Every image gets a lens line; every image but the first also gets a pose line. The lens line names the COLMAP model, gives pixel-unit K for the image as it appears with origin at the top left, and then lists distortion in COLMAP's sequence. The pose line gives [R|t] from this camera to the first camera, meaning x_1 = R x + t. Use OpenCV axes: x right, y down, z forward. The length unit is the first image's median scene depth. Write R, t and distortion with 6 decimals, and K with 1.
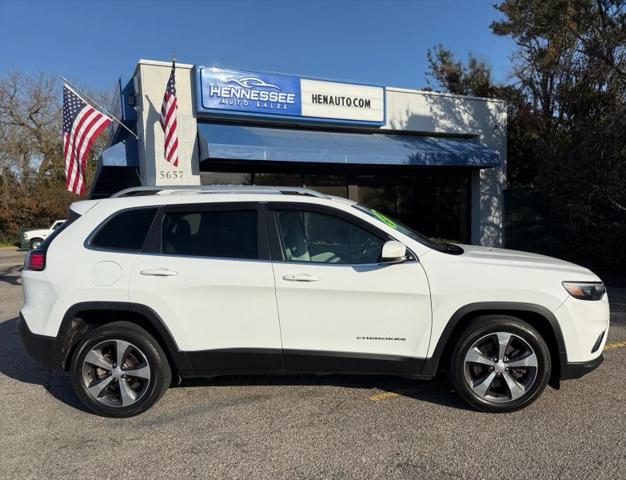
lens RADIAL K [[504.7, 0, 313.2], [0, 504.7, 260.0], [0, 0, 1]] dist [0.037970, -0.005844]
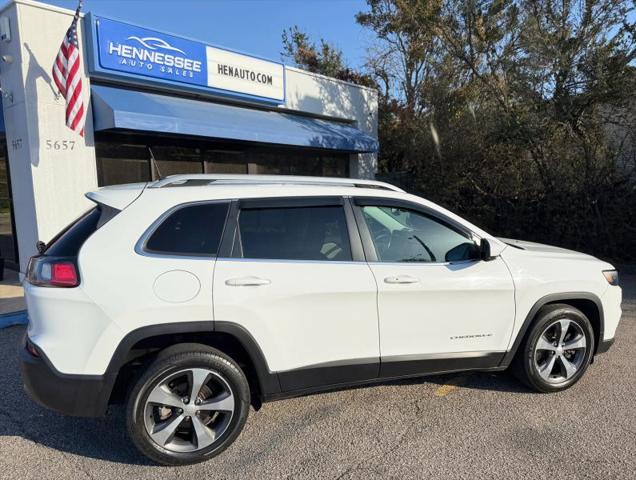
lens RADIAL K [[498.0, 0, 326.1], [0, 498.0, 250.3], [0, 0, 1]] dist [0.000550, -0.009466]
pose [[0.917686, -0.029789, 0.396187, -0.196515], [0.015301, 0.999095, 0.039679, -0.022014], [-0.397011, -0.030351, 0.917312, 0.082446]]
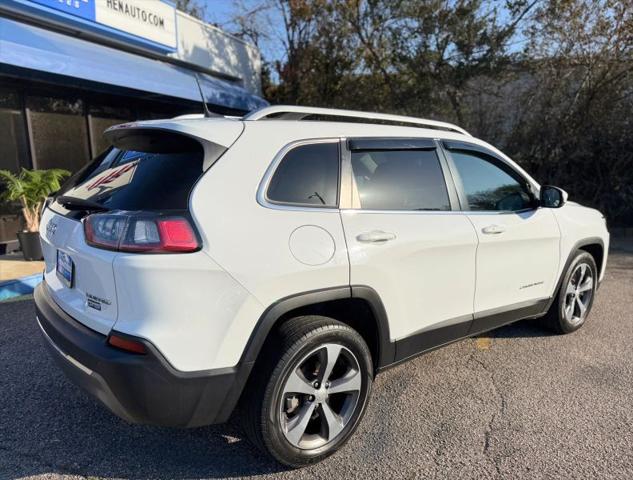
lens RADIAL K [[495.6, 0, 324.5], [0, 495.6, 250.2], [0, 0, 1]] dist [0.000550, -0.009466]
pose [[0.726904, -0.096739, 0.679891, -0.317279], [0.034932, 0.993955, 0.104080, -0.011346], [-0.685850, -0.051906, 0.725889, 0.217996]]
